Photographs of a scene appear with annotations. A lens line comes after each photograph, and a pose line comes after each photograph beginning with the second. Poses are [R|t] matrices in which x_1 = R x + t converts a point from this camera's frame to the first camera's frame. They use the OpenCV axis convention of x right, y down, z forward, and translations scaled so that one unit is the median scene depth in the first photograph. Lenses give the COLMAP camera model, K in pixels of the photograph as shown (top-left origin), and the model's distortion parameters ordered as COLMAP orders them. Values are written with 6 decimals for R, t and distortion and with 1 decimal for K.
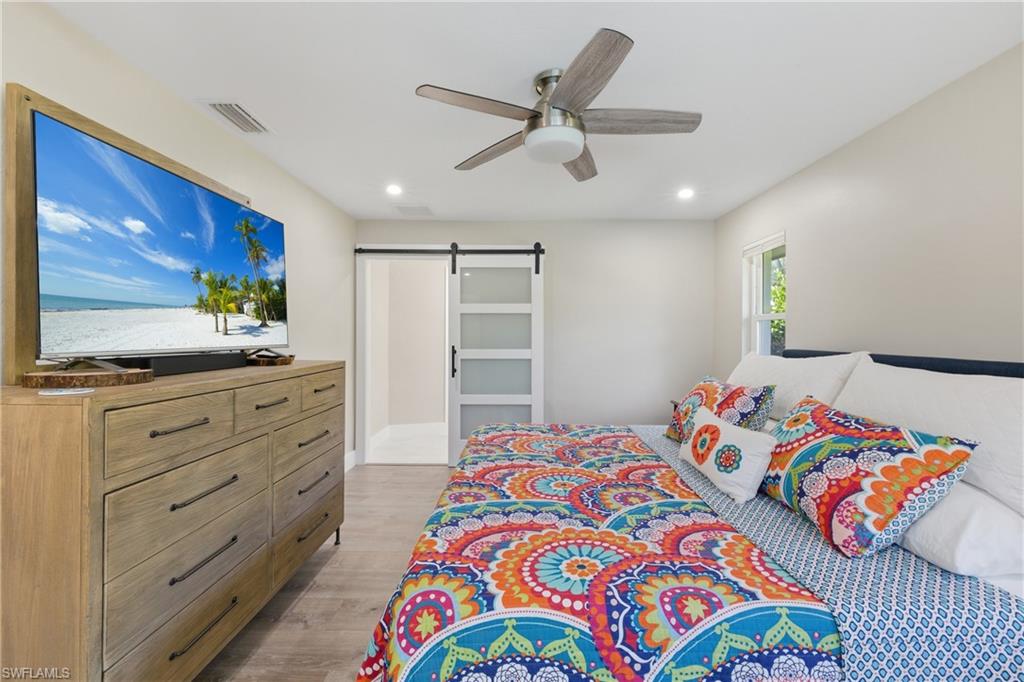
lens RADIAL K [[439.0, 0, 511.9], [0, 439.0, 337.5], [0, 0, 1]] dist [0.005664, -0.000595]
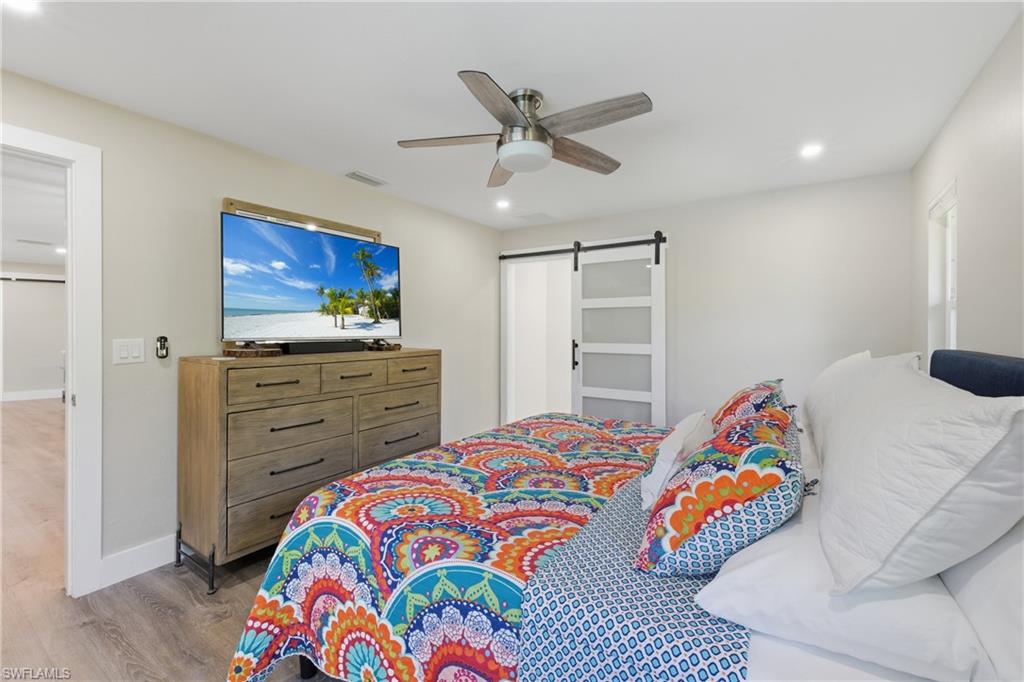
lens RADIAL K [[439.0, 0, 491.8], [0, 439.0, 330.3], [0, 0, 1]] dist [0.005664, -0.000595]
pose [[0.829563, 0.000520, -0.558413, 0.819937], [-0.002787, 0.999991, -0.003209, 0.001894], [0.558406, 0.004218, 0.829557, 0.052377]]
